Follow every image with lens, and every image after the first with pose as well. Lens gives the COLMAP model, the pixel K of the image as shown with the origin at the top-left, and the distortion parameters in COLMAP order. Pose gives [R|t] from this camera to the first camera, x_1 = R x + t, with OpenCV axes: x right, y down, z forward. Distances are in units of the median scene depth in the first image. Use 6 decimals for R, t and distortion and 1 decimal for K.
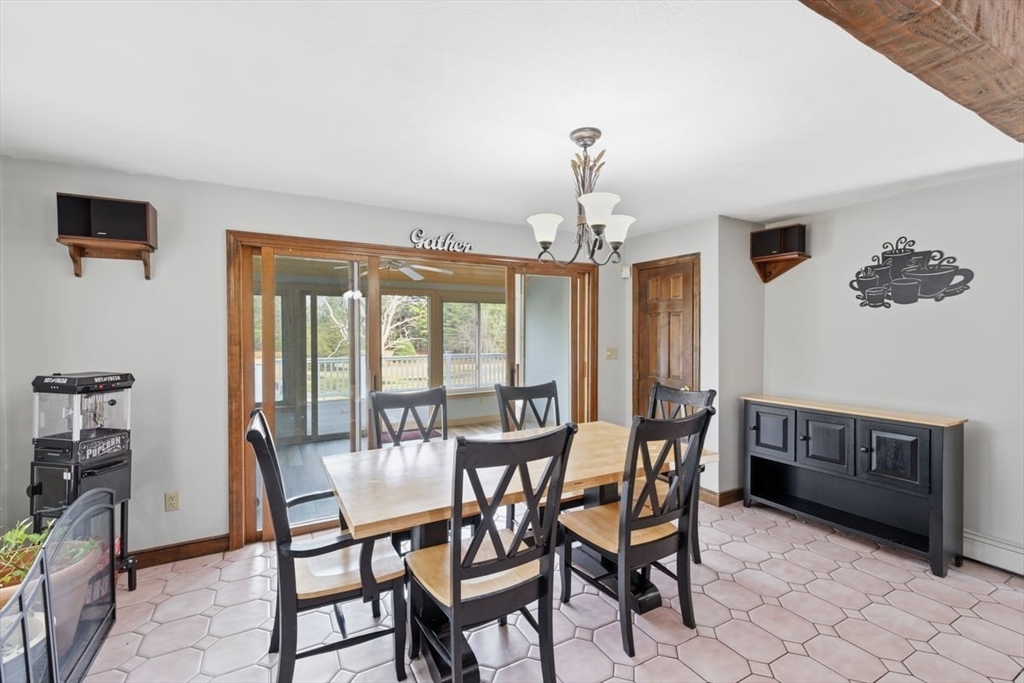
lens RADIAL K [[442.5, 0, 512.3], [0, 442.5, 337.7], [0, 0, 1]] dist [0.002733, -0.001151]
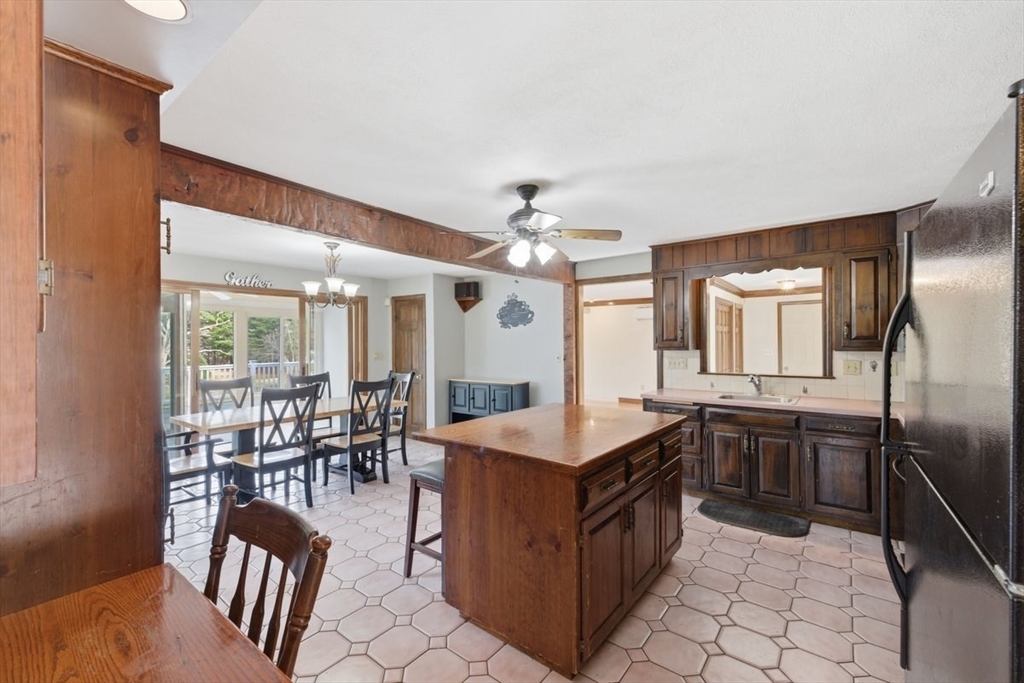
lens RADIAL K [[442.5, 0, 502.3], [0, 442.5, 346.4], [0, 0, 1]] dist [0.002733, -0.001151]
pose [[0.931746, -0.005455, 0.363070, 0.106108], [0.006729, 0.999975, -0.002246, 0.014552], [-0.363049, 0.004535, 0.931759, -0.800971]]
